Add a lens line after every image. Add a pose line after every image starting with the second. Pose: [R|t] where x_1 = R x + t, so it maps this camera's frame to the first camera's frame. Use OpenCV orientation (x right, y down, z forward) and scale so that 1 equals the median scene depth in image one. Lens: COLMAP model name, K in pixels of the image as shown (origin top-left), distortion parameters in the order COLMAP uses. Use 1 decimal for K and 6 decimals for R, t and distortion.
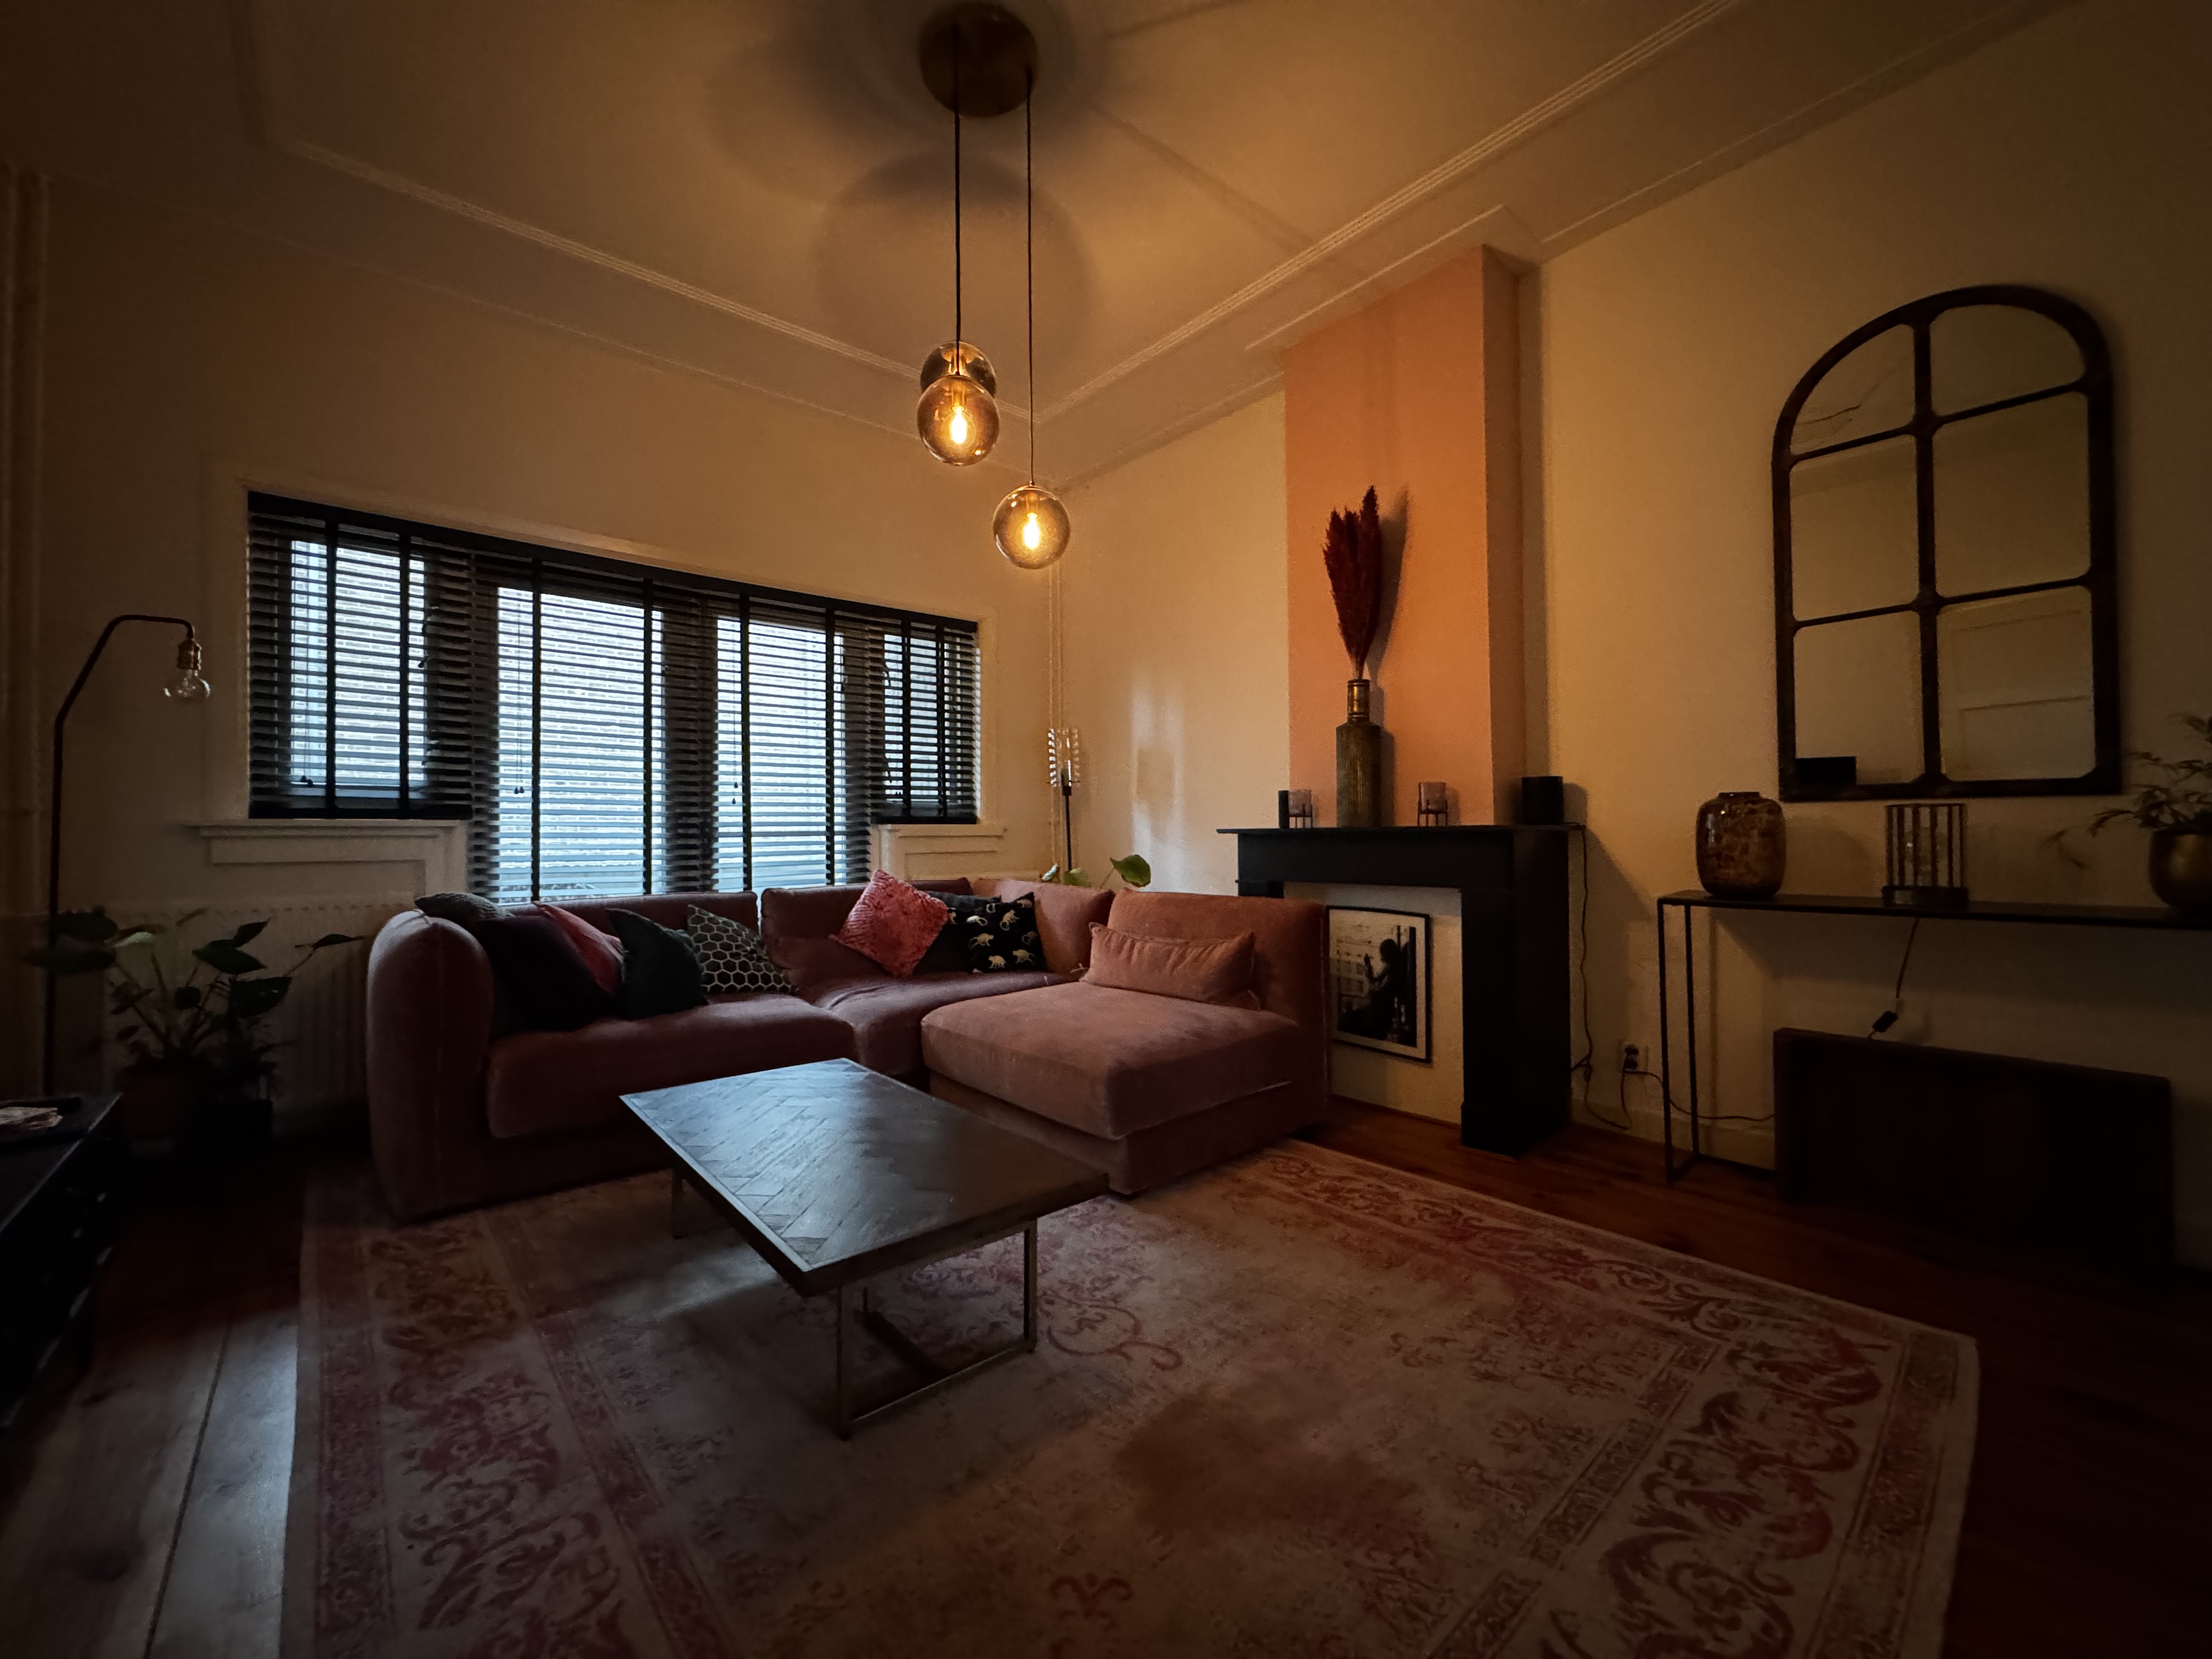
lens RADIAL K [[877.1, 0, 1108.4], [0, 877.1, 817.9], [0, 0, 1]] dist [-0.001315, -0.000352]
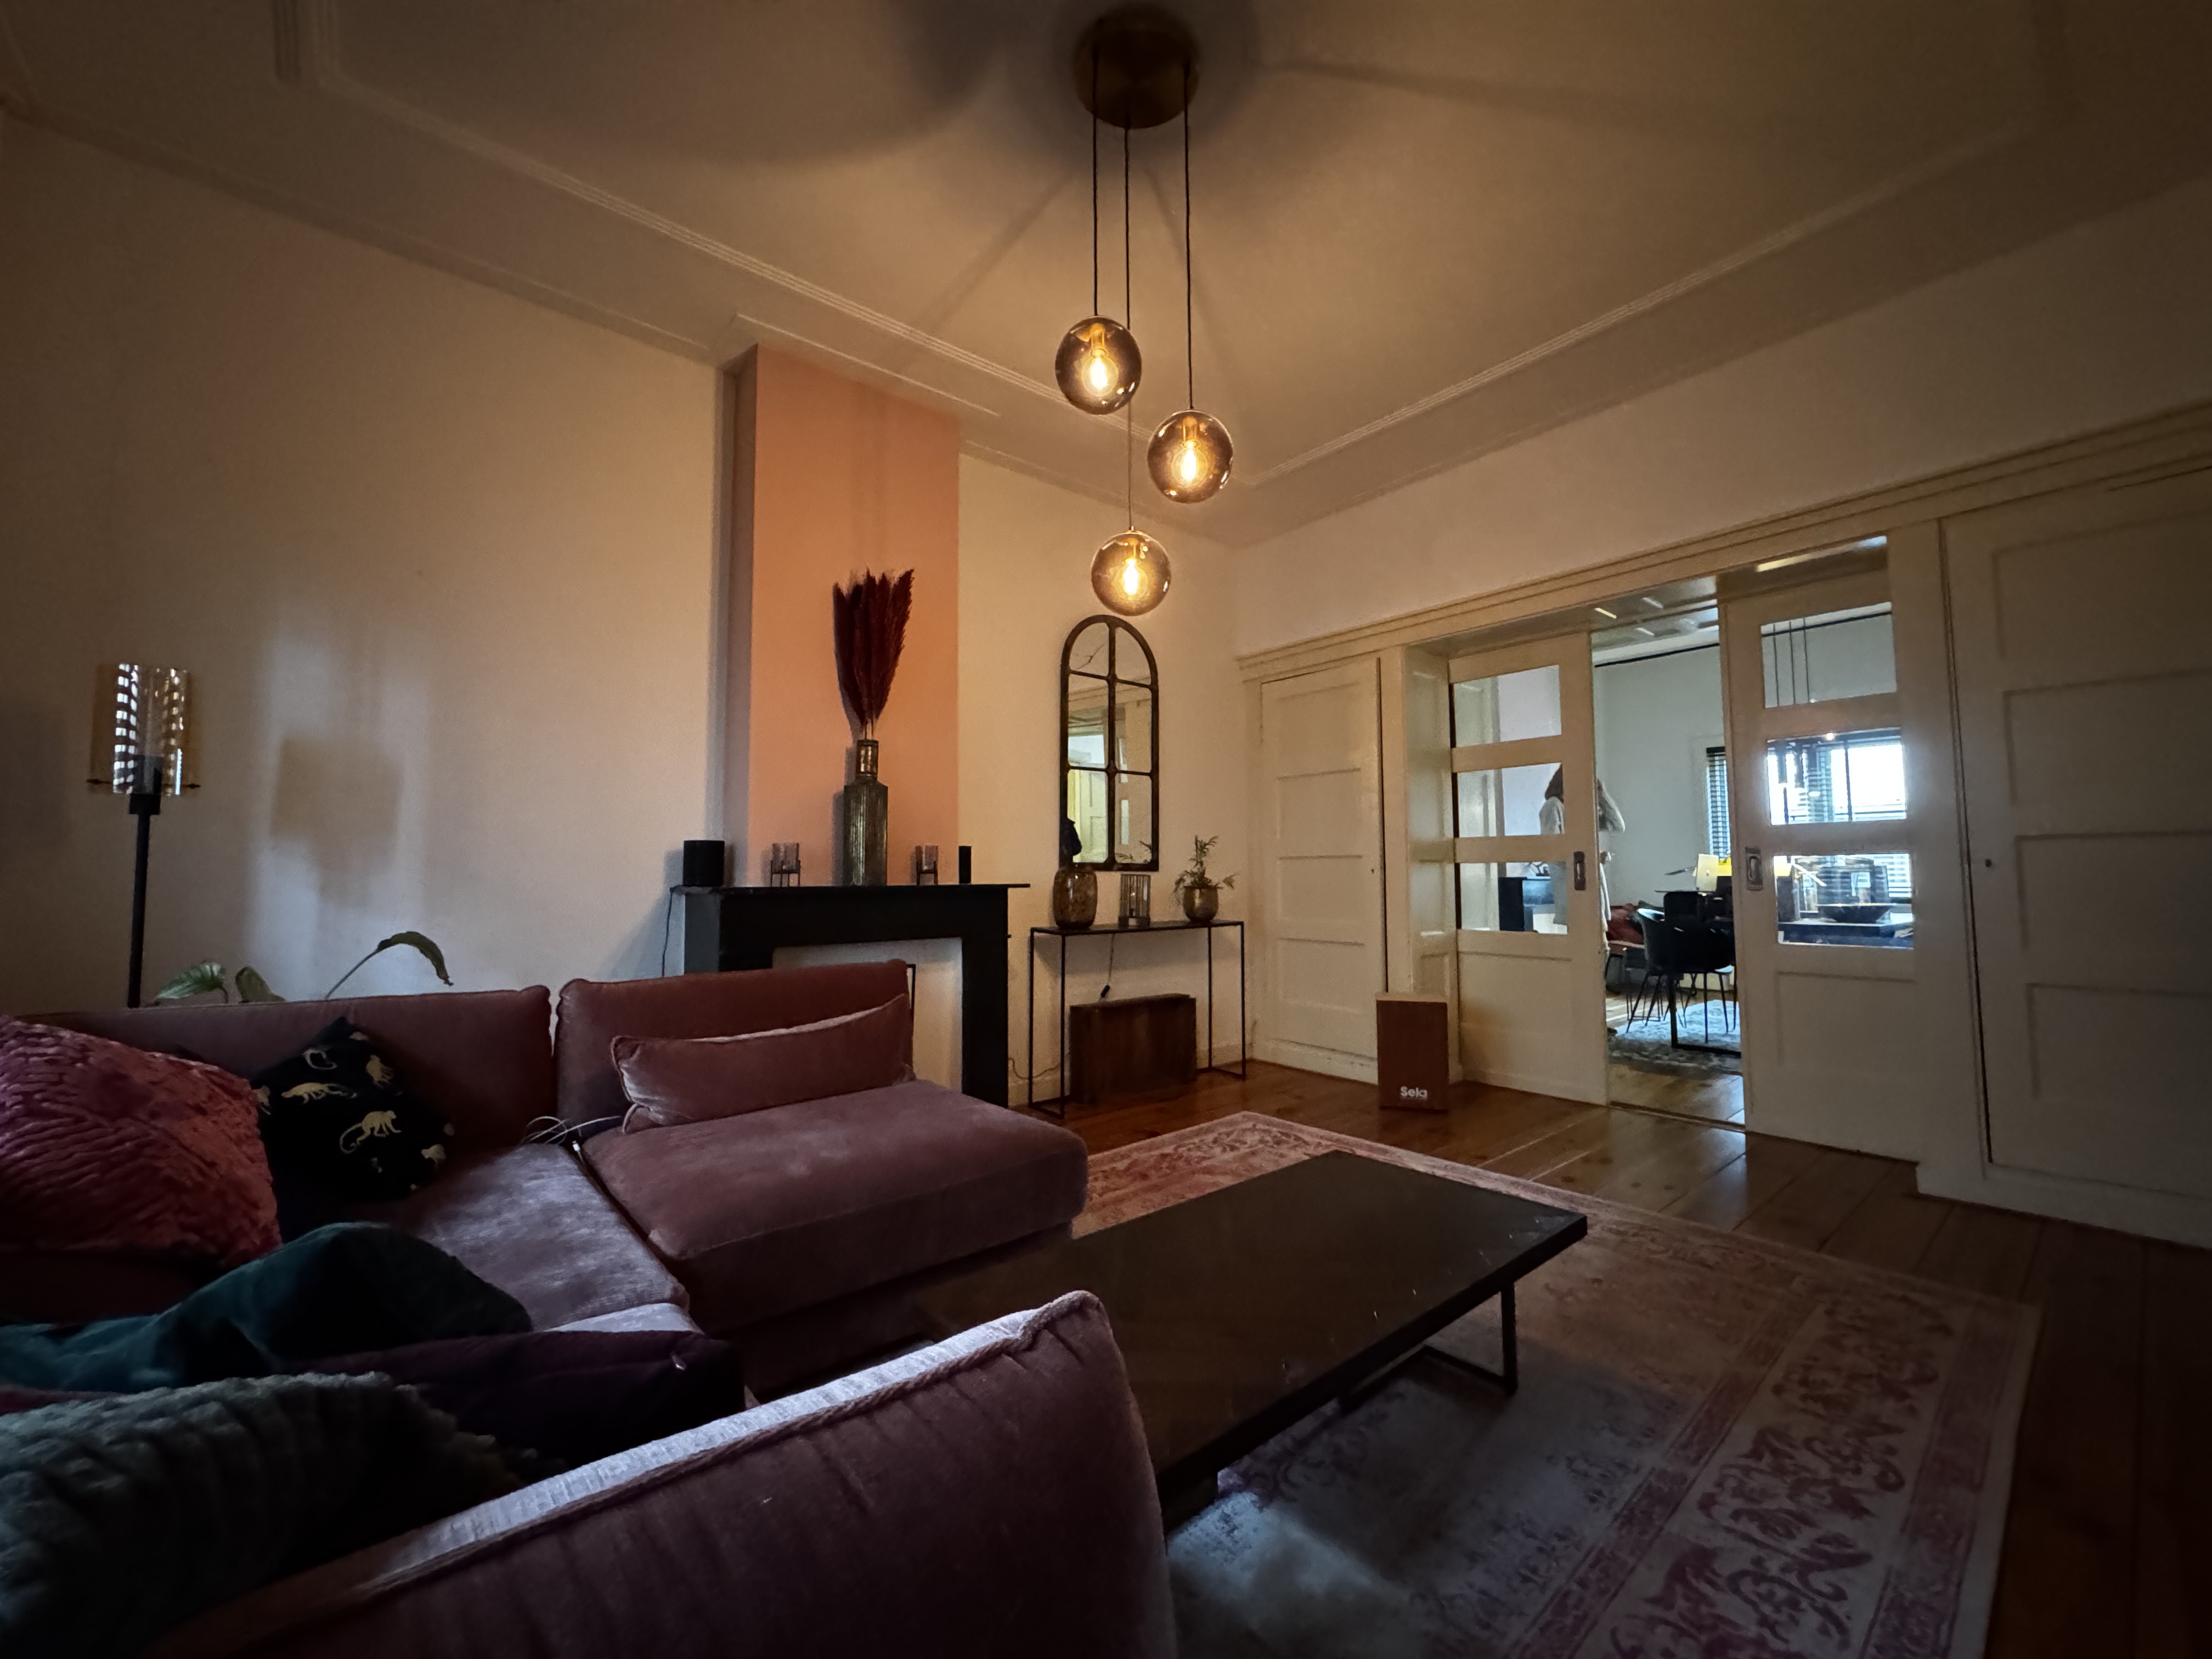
lens RADIAL K [[888.2, 0, 1099.3], [0, 888.2, 828.8], [0, 0, 1]] dist [0.000633, 0.000268]
pose [[0.013400, 0.065485, 0.997764, -0.742642], [-0.013986, 0.997768, -0.065297, 0.008853], [-0.999812, -0.013080, 0.014286, 0.732455]]
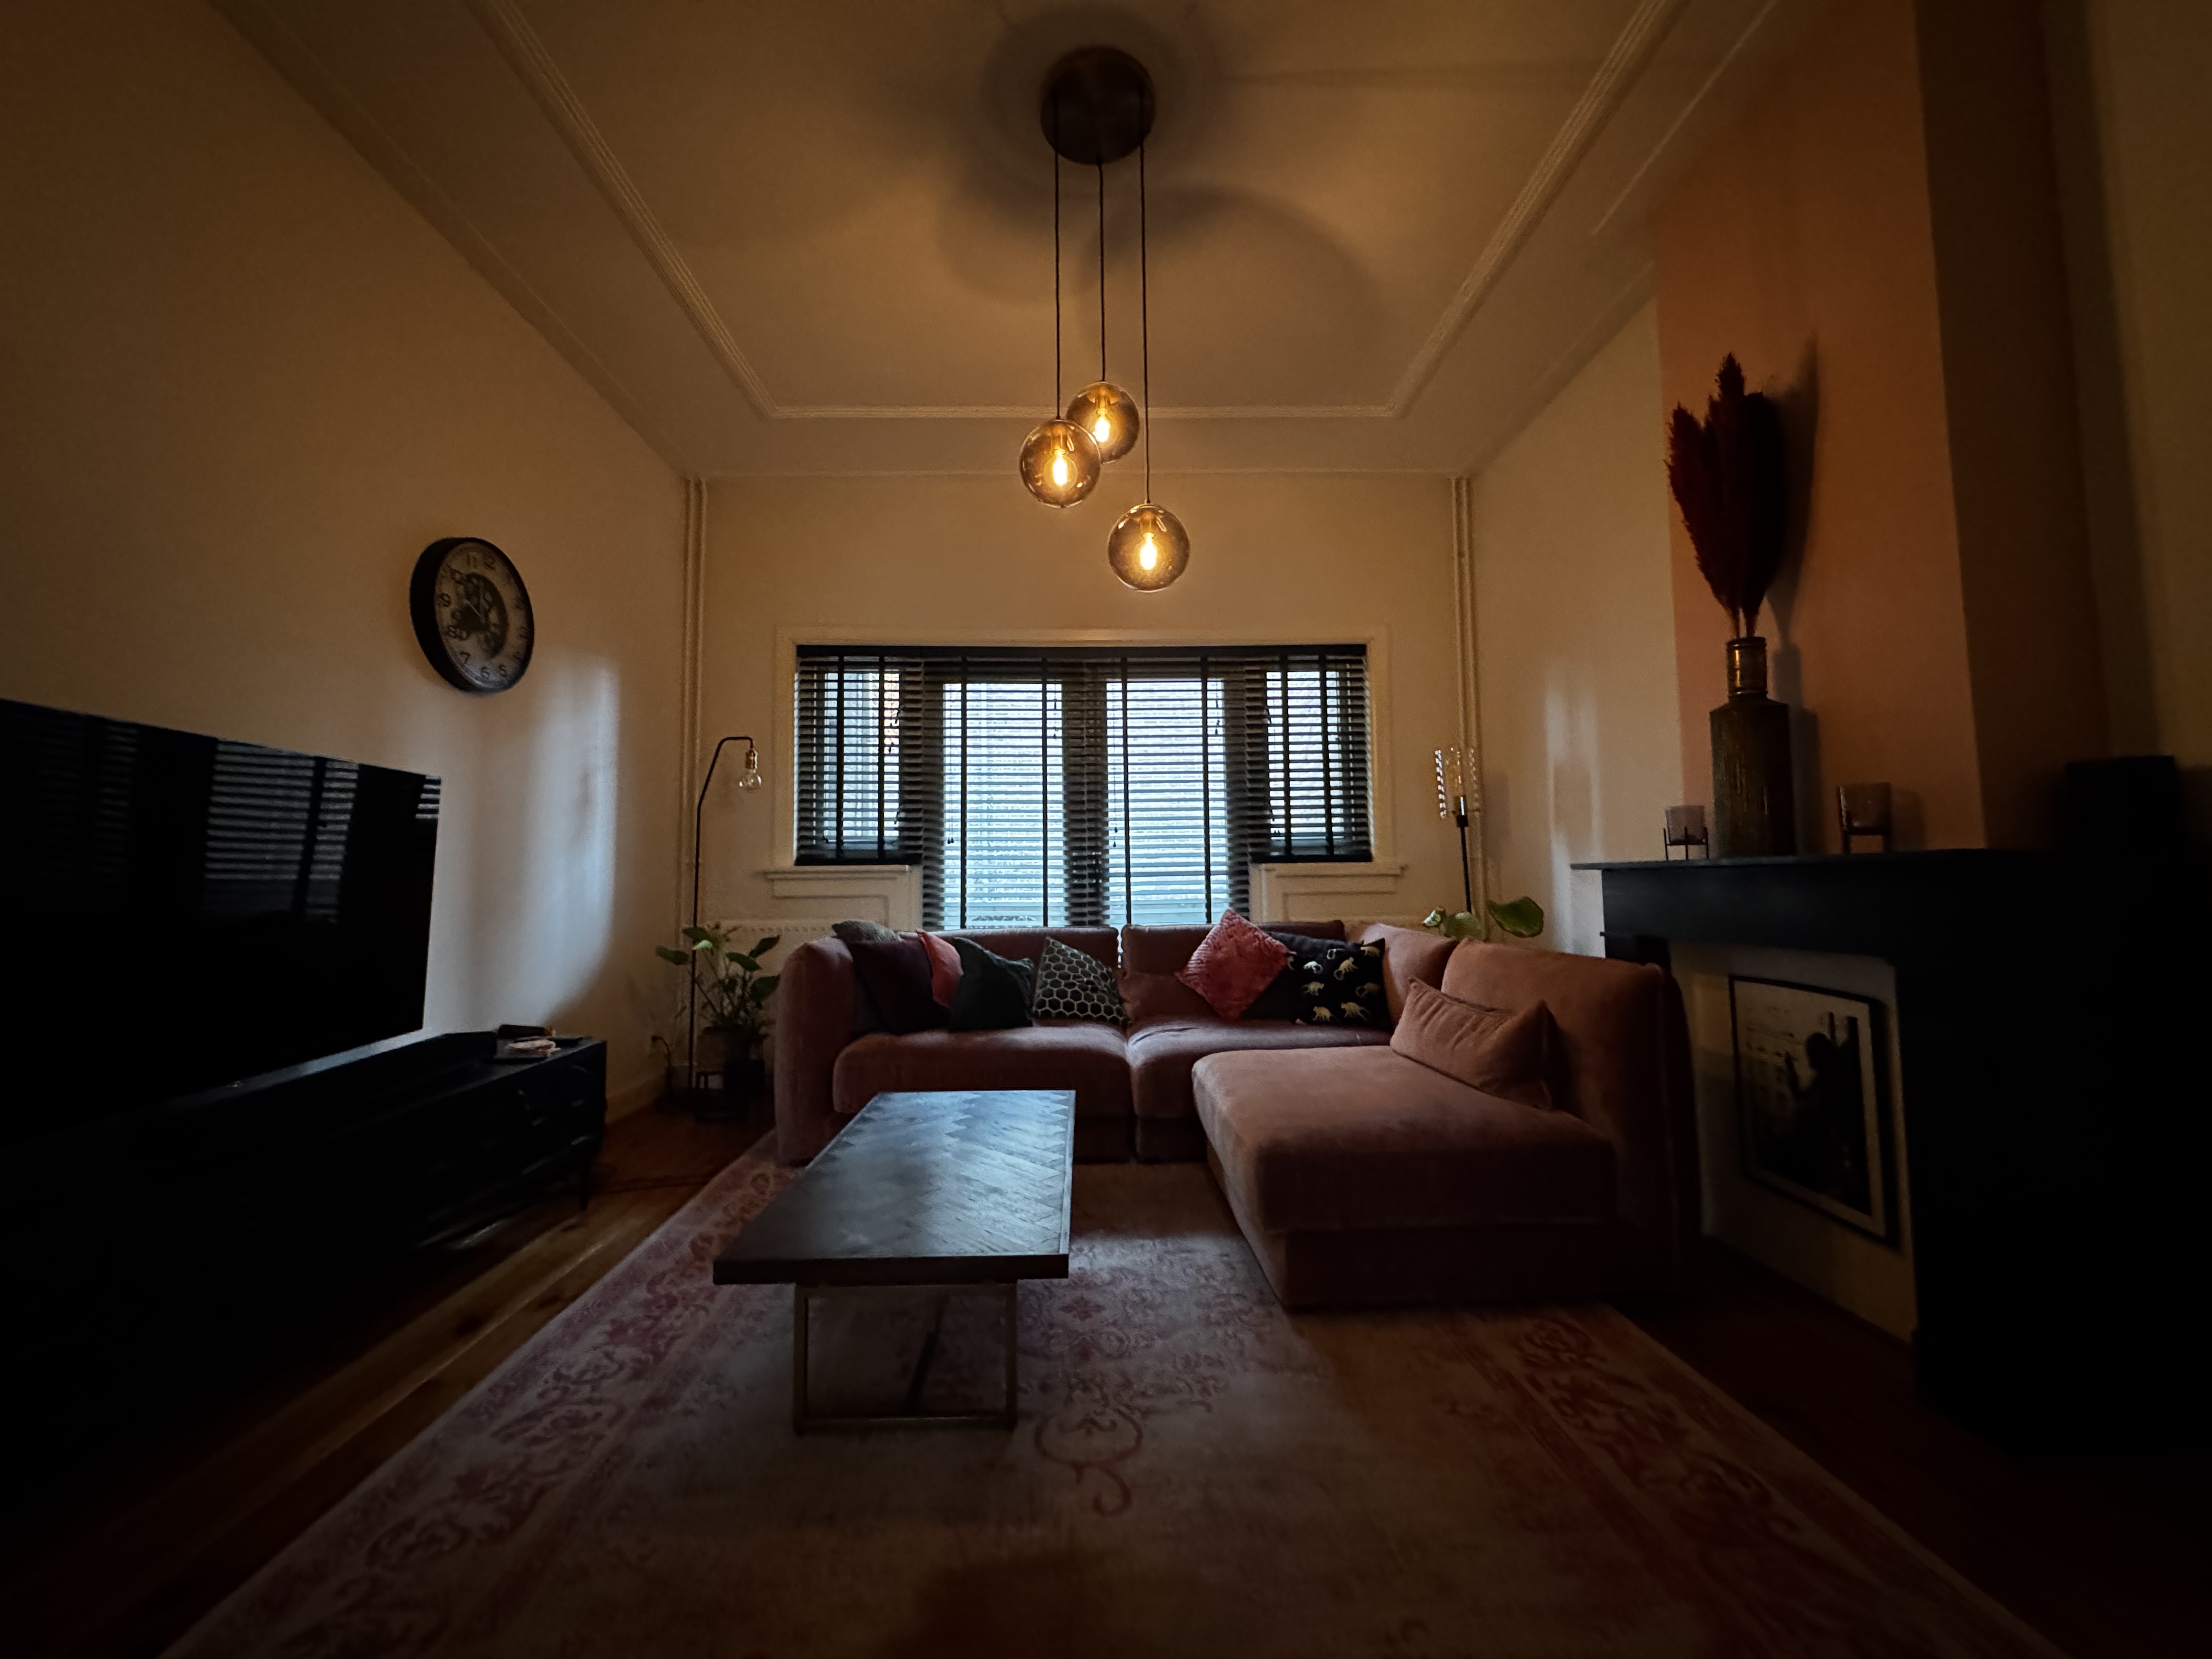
lens RADIAL K [[877.1, 0, 1108.4], [0, 877.1, 817.9], [0, 0, 1]] dist [-0.001315, -0.000352]
pose [[0.775557, -0.047175, -0.629512, 0.333028], [0.018170, 0.998459, -0.052438, 0.006485], [0.631015, 0.029231, 0.775219, 0.178923]]
